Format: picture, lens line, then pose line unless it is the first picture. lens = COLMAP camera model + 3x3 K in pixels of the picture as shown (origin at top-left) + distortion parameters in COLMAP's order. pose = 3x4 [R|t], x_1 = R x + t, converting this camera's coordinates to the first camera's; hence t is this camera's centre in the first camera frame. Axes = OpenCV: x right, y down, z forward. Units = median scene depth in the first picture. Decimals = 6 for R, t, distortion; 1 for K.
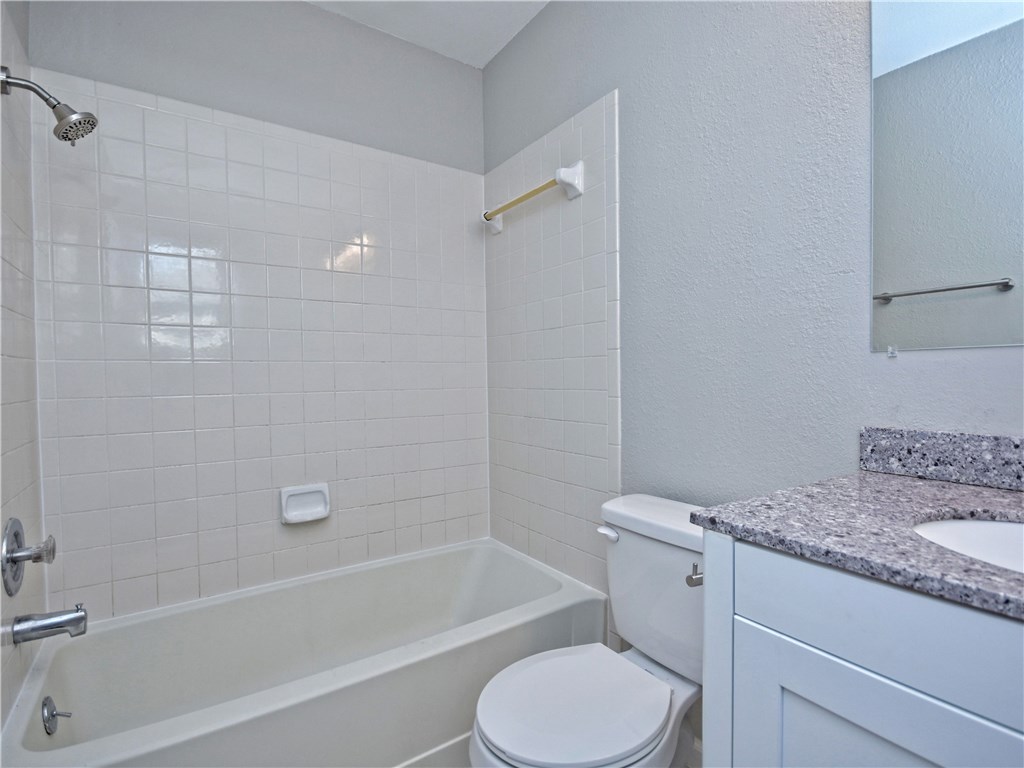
lens RADIAL K [[503.8, 0, 514.5], [0, 503.8, 390.1], [0, 0, 1]] dist [-0.000825, -0.001028]
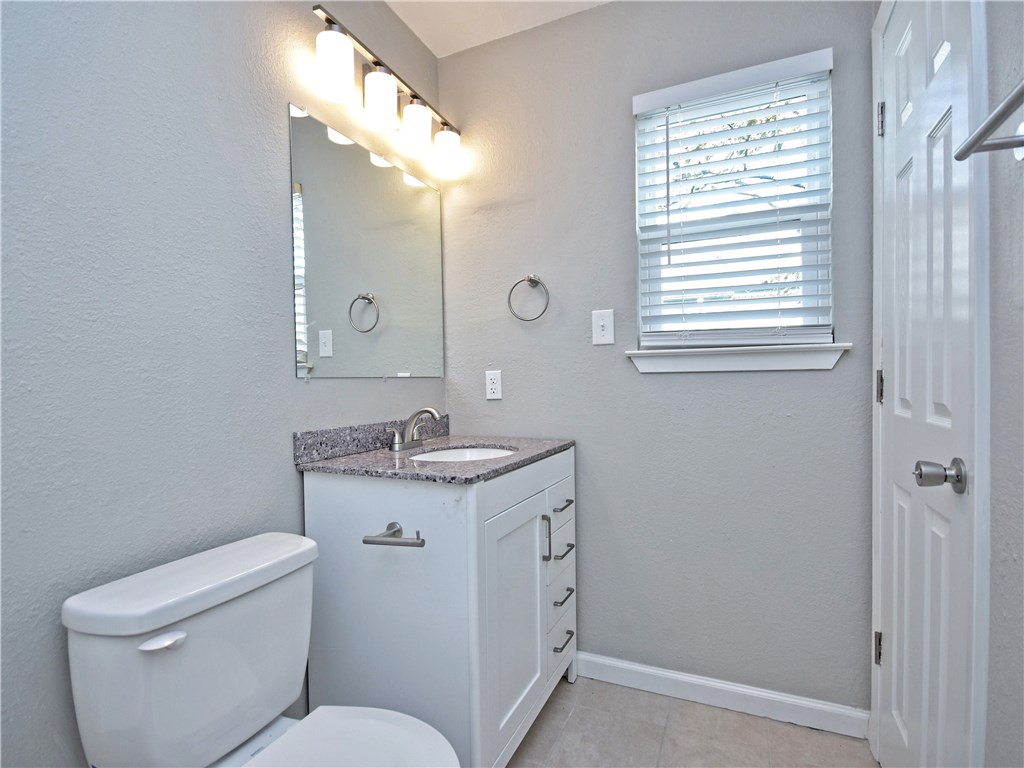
lens RADIAL K [[503.8, 0, 514.5], [0, 503.8, 390.1], [0, 0, 1]] dist [-0.000825, -0.001028]
pose [[-0.521299, 0.001529, 0.853373, -0.848974], [0.040177, 0.998933, 0.022754, -0.054068], [-0.852428, 0.046148, -0.520805, 1.307014]]
